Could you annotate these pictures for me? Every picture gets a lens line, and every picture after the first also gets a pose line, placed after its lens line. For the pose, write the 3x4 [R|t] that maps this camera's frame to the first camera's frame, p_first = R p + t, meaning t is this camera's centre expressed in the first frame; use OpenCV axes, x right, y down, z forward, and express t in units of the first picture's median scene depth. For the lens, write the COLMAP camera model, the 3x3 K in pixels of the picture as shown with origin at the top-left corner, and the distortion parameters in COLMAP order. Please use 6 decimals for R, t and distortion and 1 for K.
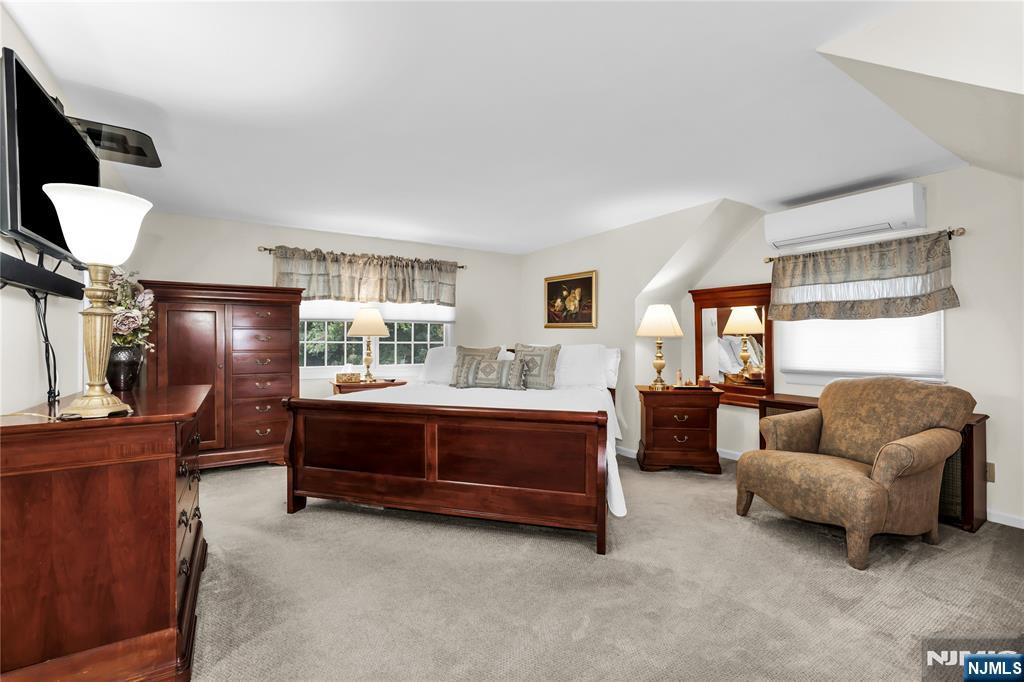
lens RADIAL K [[446.8, 0, 510.9], [0, 446.8, 343.0], [0, 0, 1]] dist [-0.053370, 0.020869]
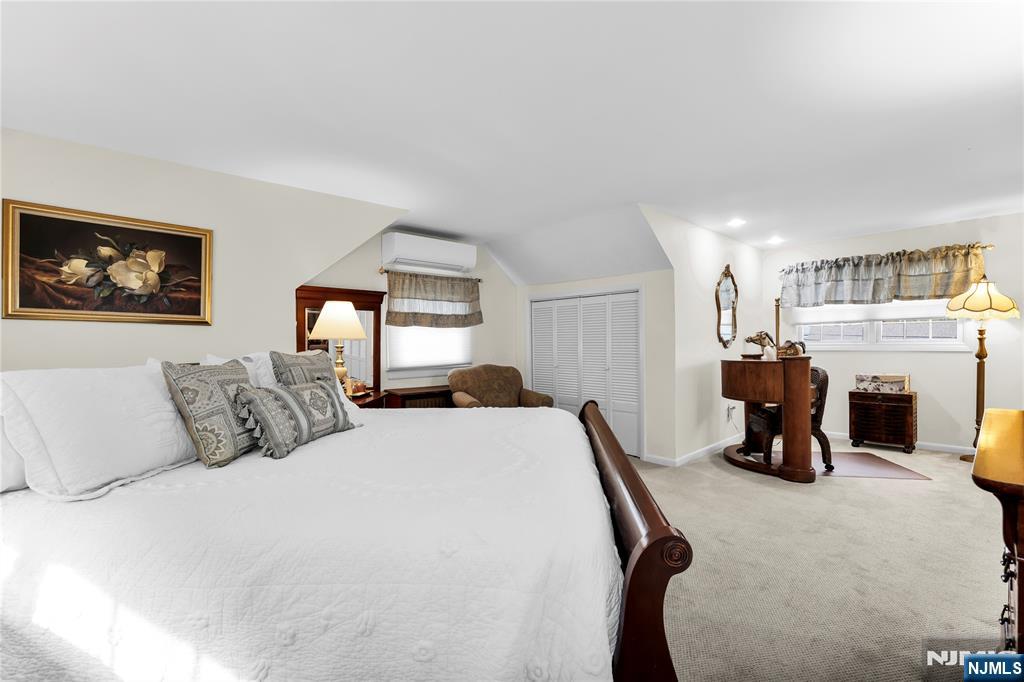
lens RADIAL K [[446.8, 0, 510.9], [0, 446.8, 343.0], [0, 0, 1]] dist [-0.053370, 0.020869]
pose [[-0.157354, -0.002590, 0.987539, -0.597645], [0.015434, 0.999868, 0.005082, -0.007299], [-0.987422, 0.016041, -0.157293, 0.889491]]
